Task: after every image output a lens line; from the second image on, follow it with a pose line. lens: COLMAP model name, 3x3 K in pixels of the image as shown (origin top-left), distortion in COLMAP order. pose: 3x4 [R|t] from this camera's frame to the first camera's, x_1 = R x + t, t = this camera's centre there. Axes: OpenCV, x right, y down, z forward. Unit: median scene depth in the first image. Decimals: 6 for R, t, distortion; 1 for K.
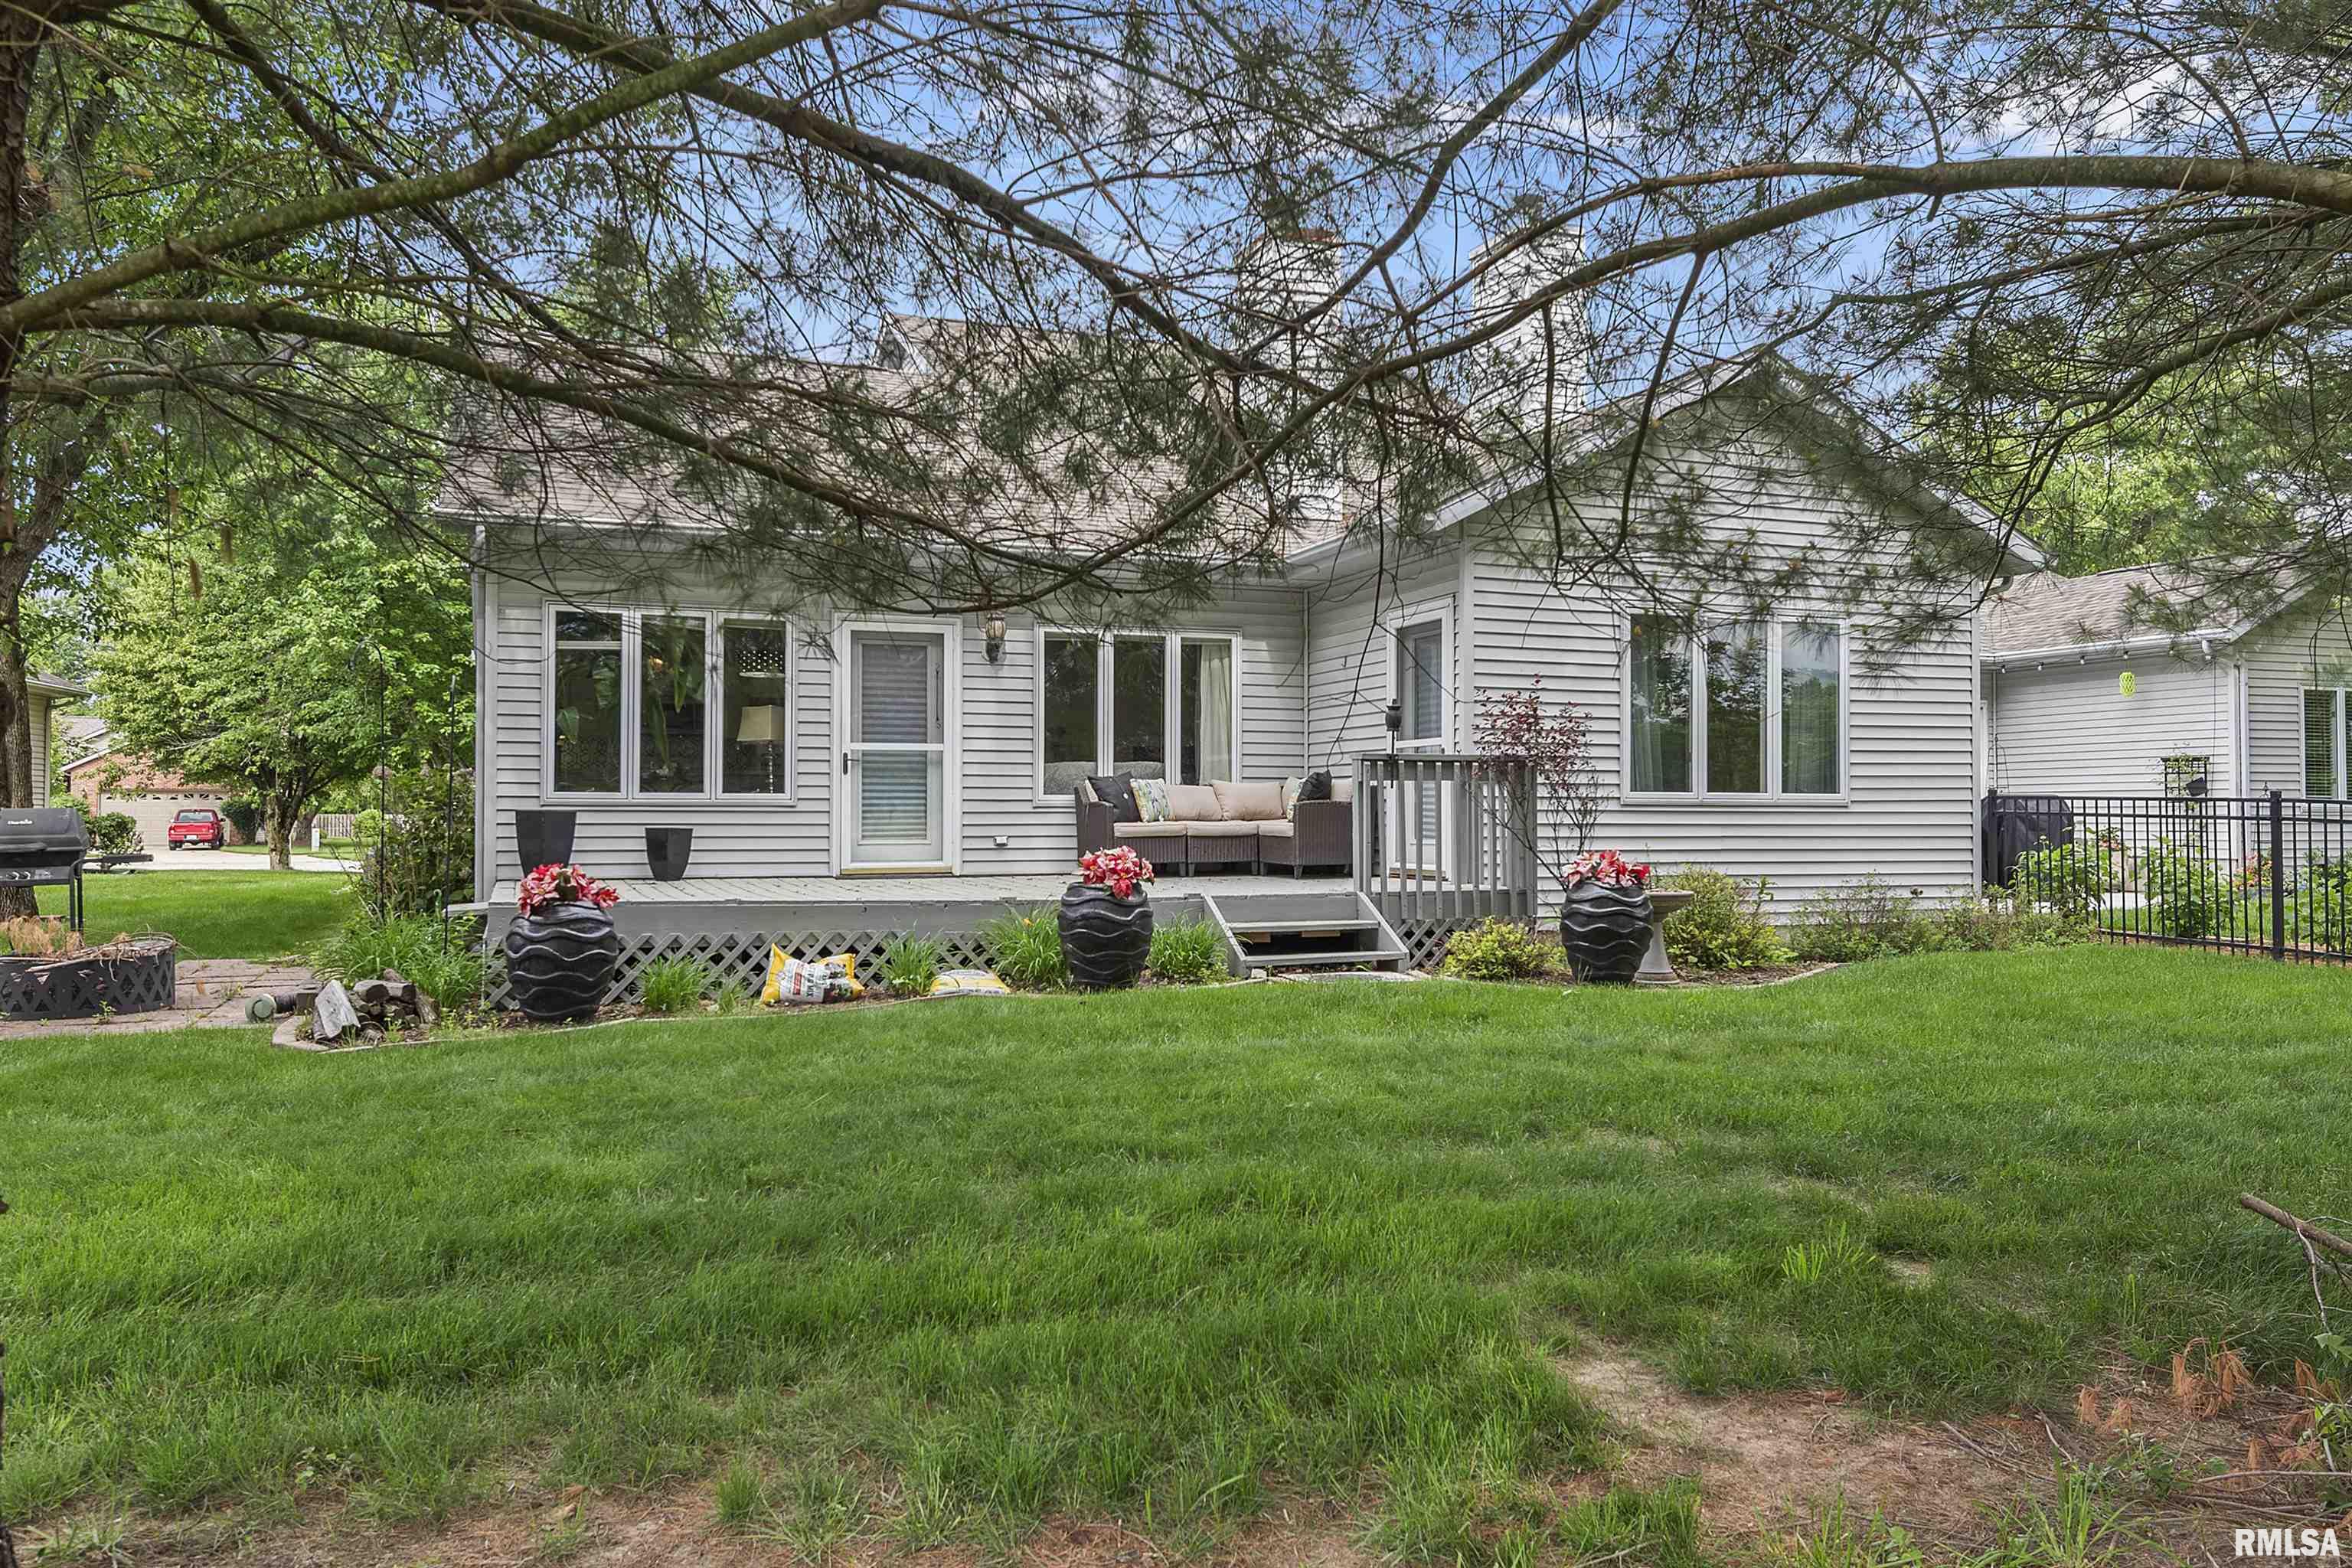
lens RADIAL K [[1677.8, 0, 1243.3], [0, 1677.8, 787.0], [0, 0, 1]] dist [0.176859, 0.000055]
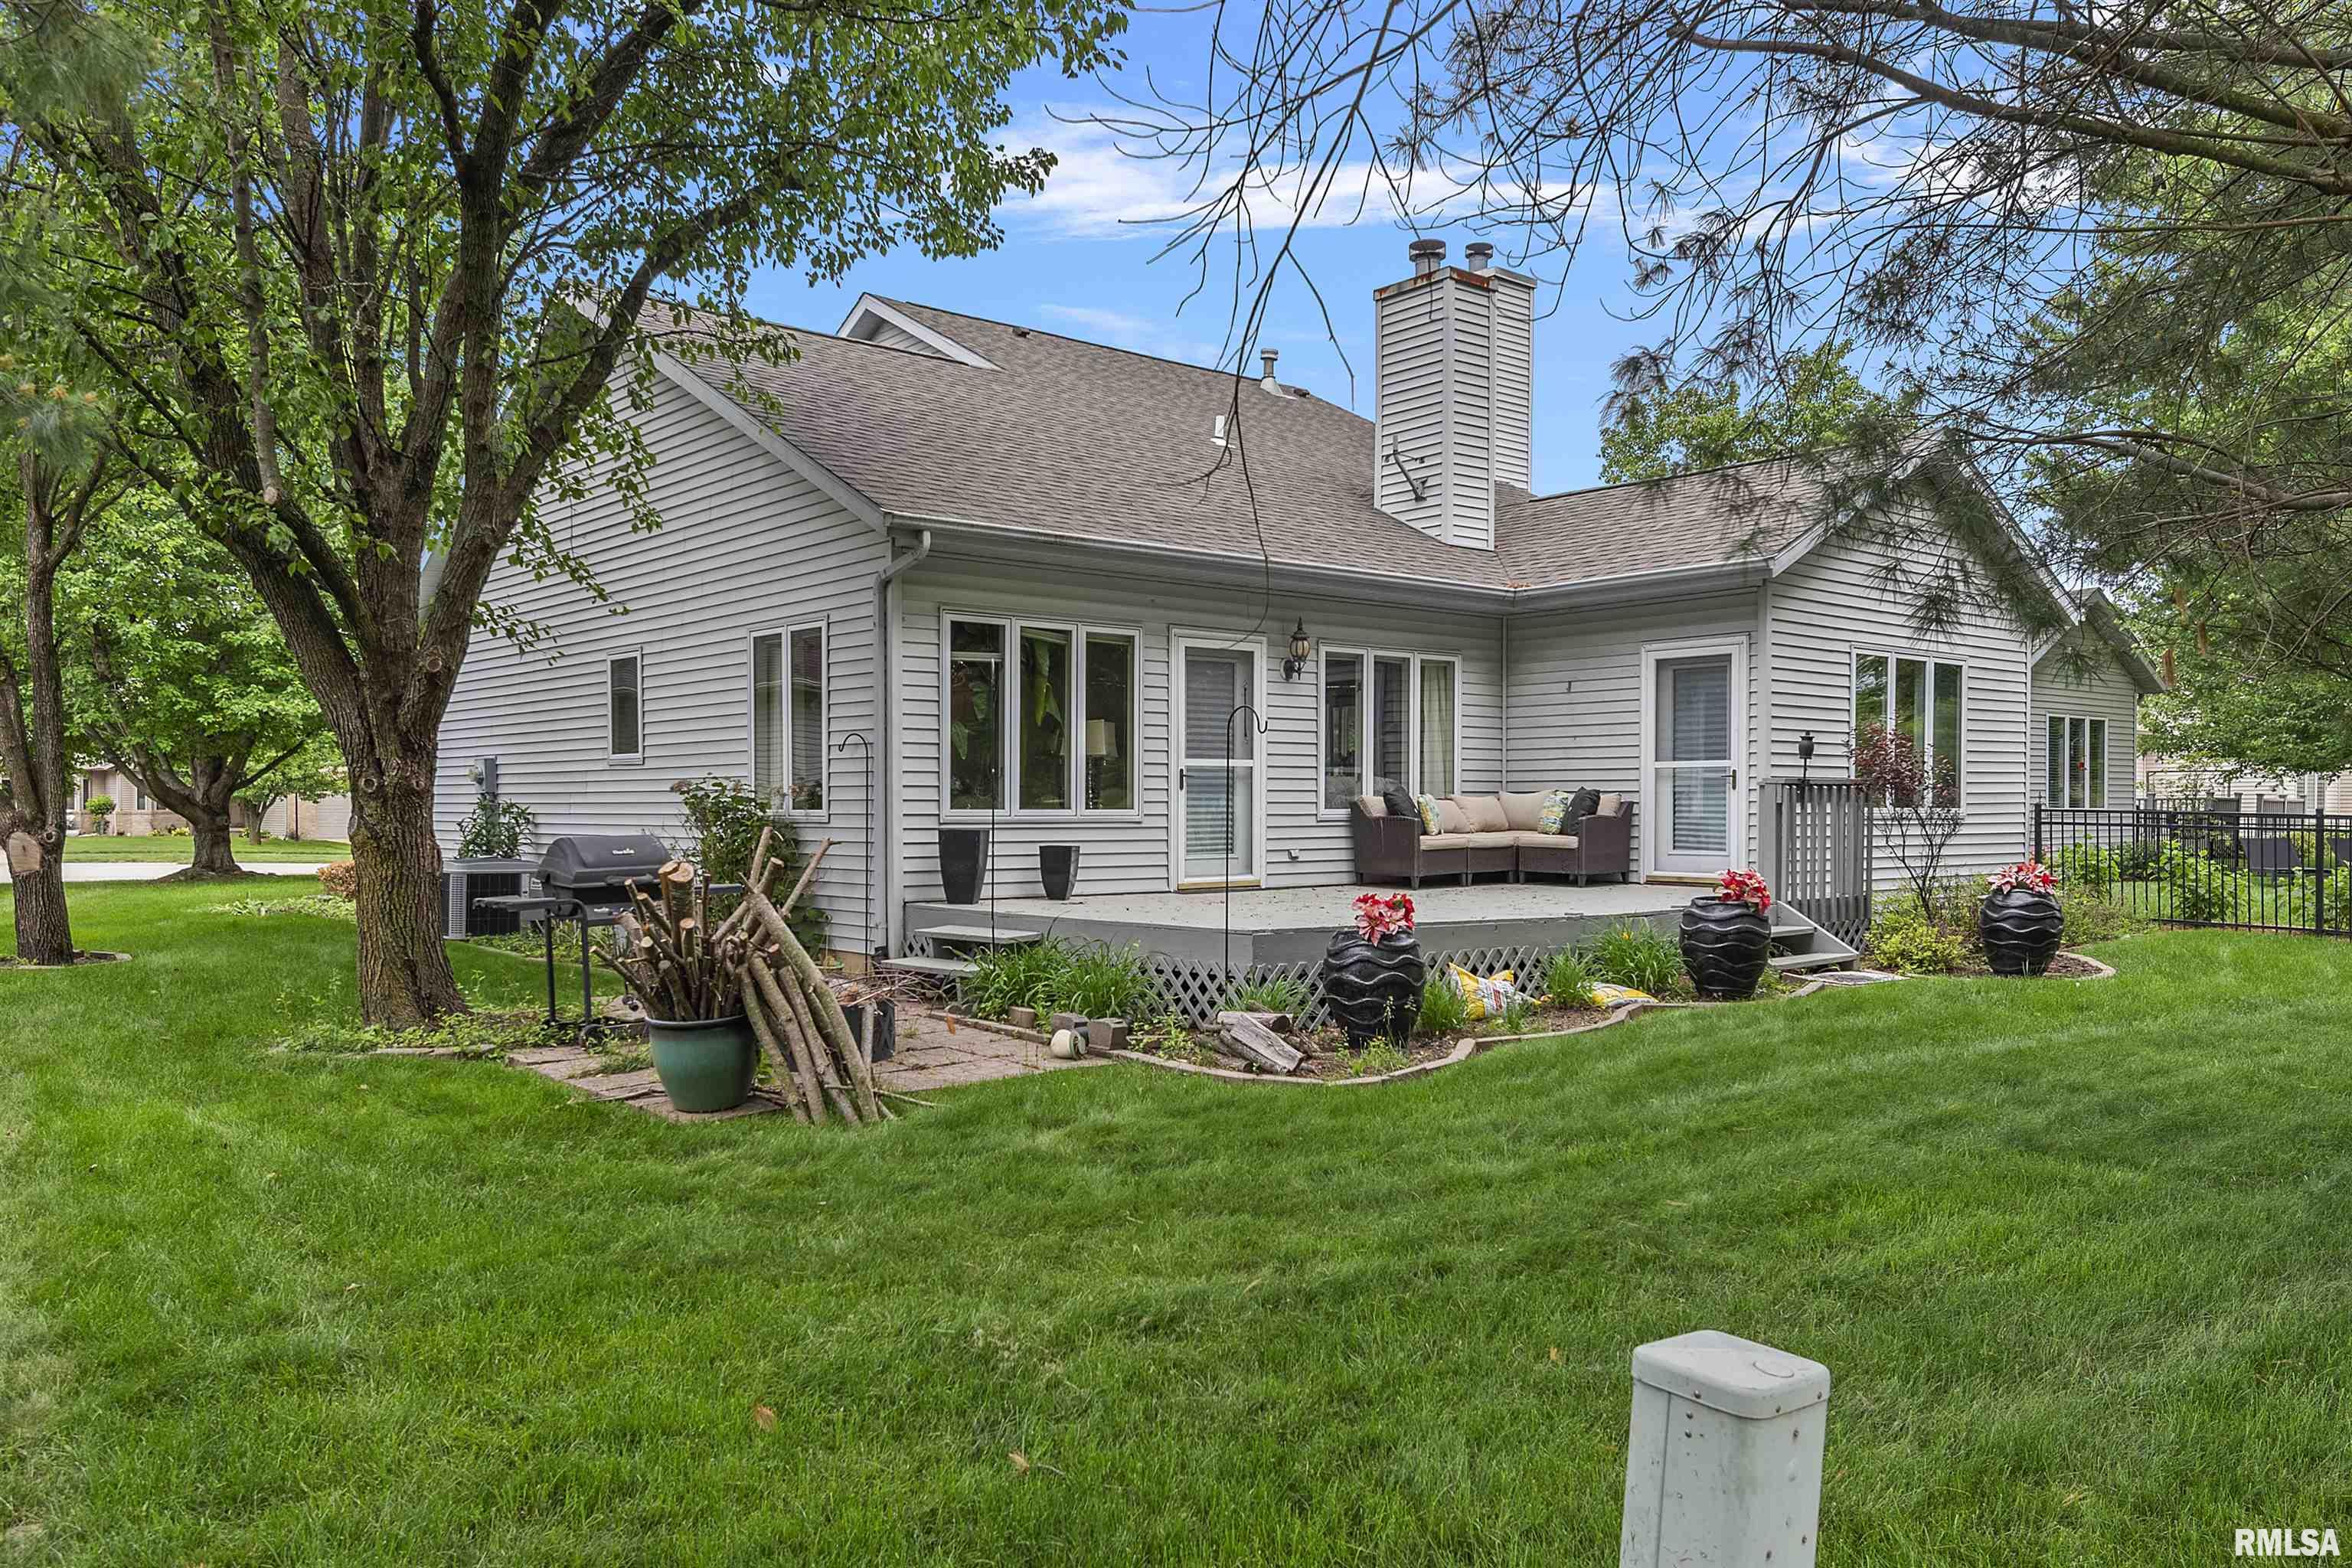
lens RADIAL K [[1677.8, 0, 1243.3], [0, 1677.8, 787.0], [0, 0, 1]] dist [0.176859, 0.000055]
pose [[0.932138, 0.003185, 0.362089, -0.568232], [-0.005480, 0.999971, 0.005310, -0.014875], [-0.362062, -0.006934, 0.932128, 0.058308]]
